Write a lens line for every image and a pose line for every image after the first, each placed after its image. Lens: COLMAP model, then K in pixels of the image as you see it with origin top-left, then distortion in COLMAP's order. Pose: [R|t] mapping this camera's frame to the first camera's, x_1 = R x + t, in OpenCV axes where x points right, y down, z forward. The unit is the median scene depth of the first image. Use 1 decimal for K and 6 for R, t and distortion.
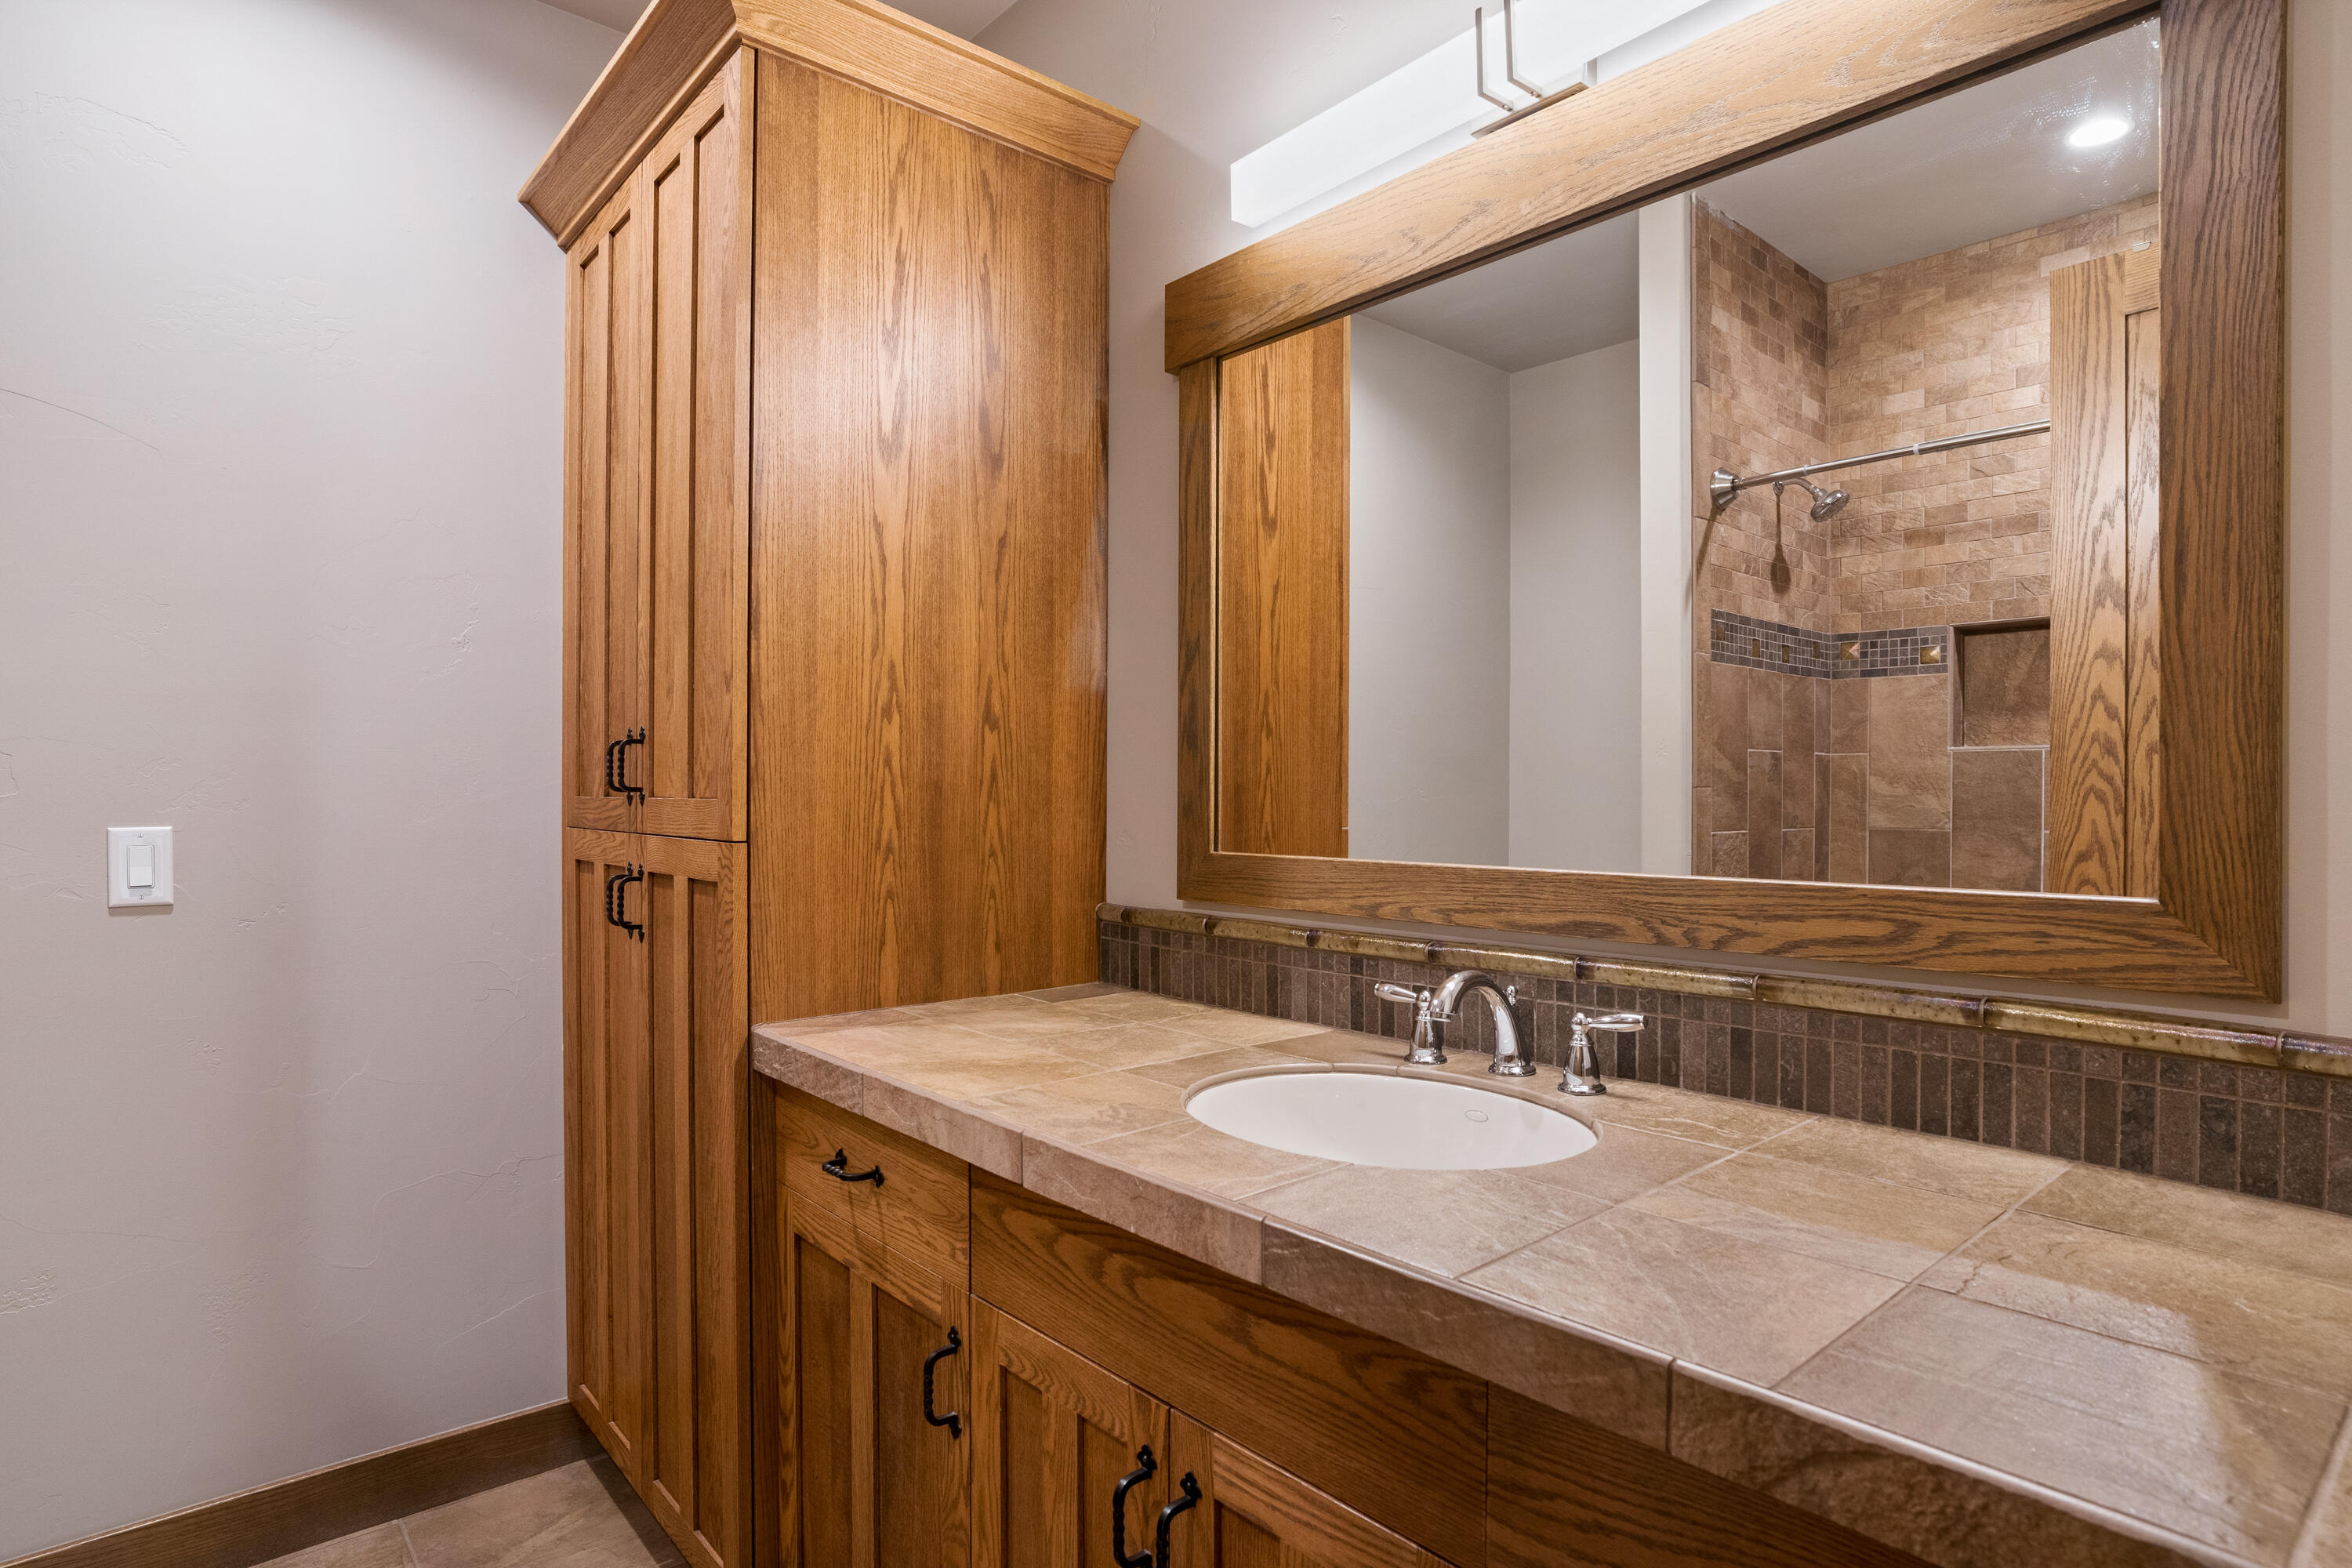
lens RADIAL K [[1262.8, 0, 1157.3], [0, 1262.8, 804.8], [0, 0, 1]] dist [-0.054198, 0.027289]
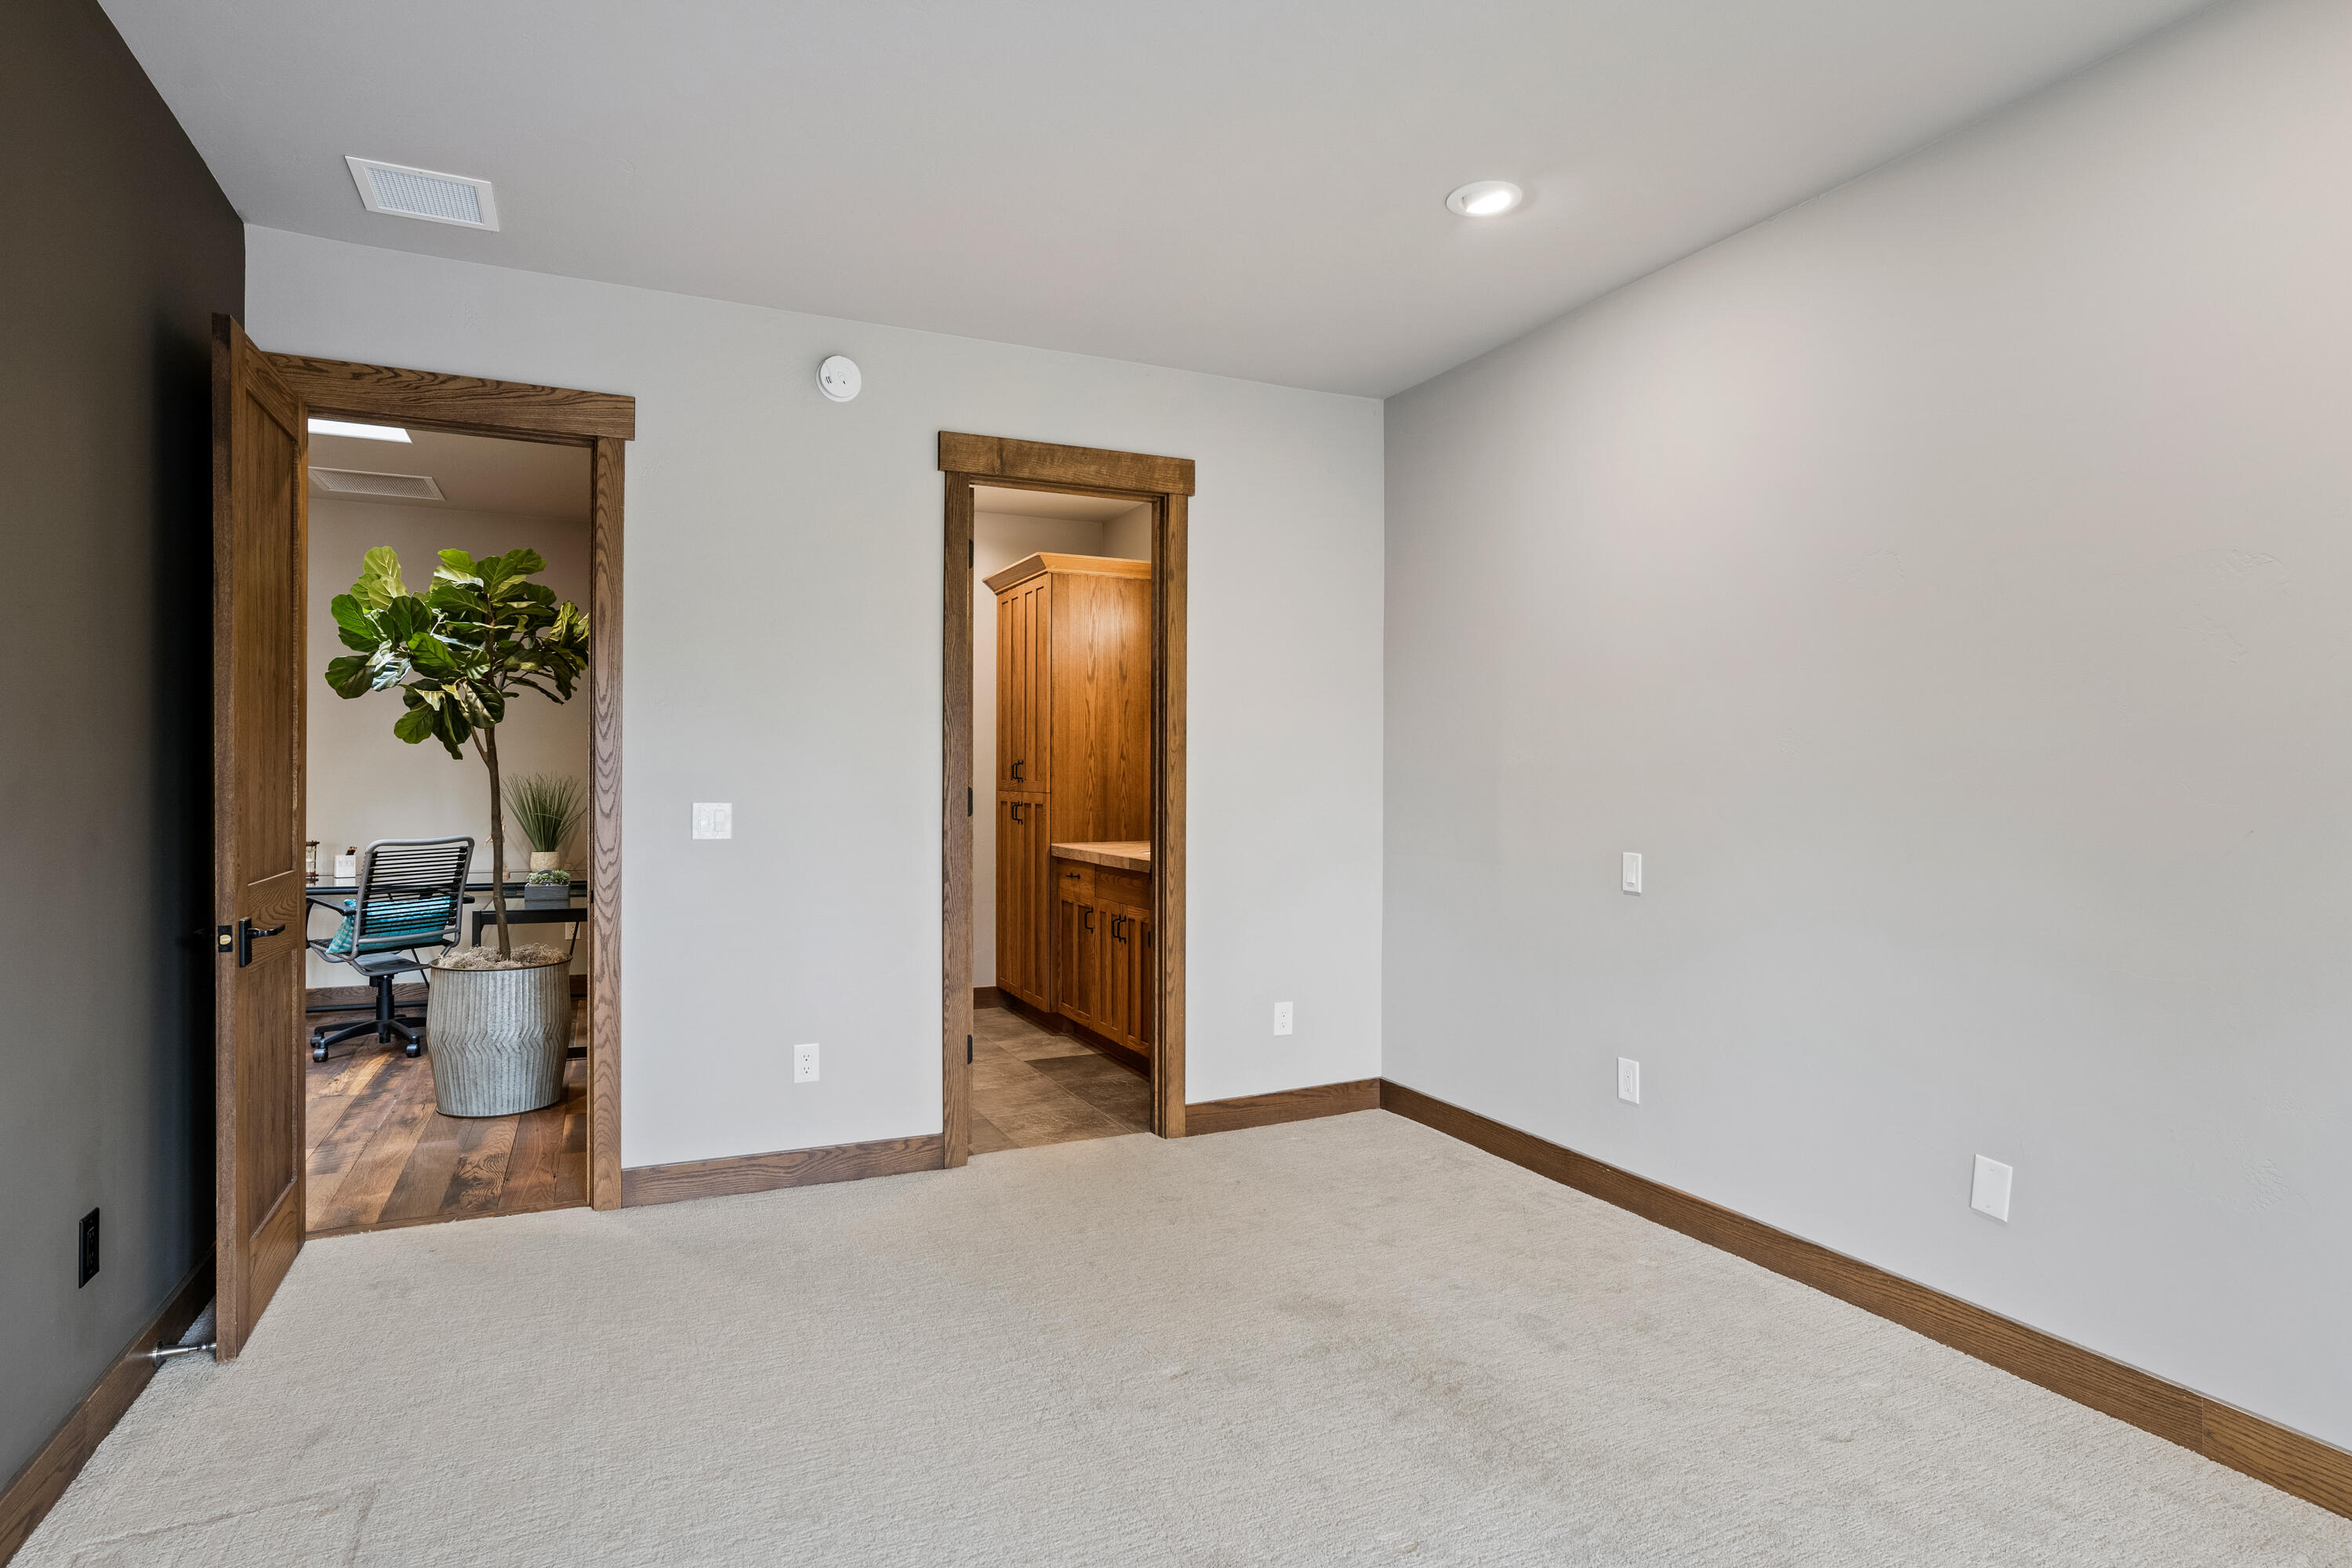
lens RADIAL K [[1262.8, 0, 1174.4], [0, 1262.8, 778.3], [0, 0, 1]] dist [-0.054198, 0.027289]
pose [[0.965068, 0.000088, -0.261999, 0.882638], [-0.001984, 0.999974, -0.006975, 0.011041], [0.261991, 0.007251, 0.965043, -2.194695]]
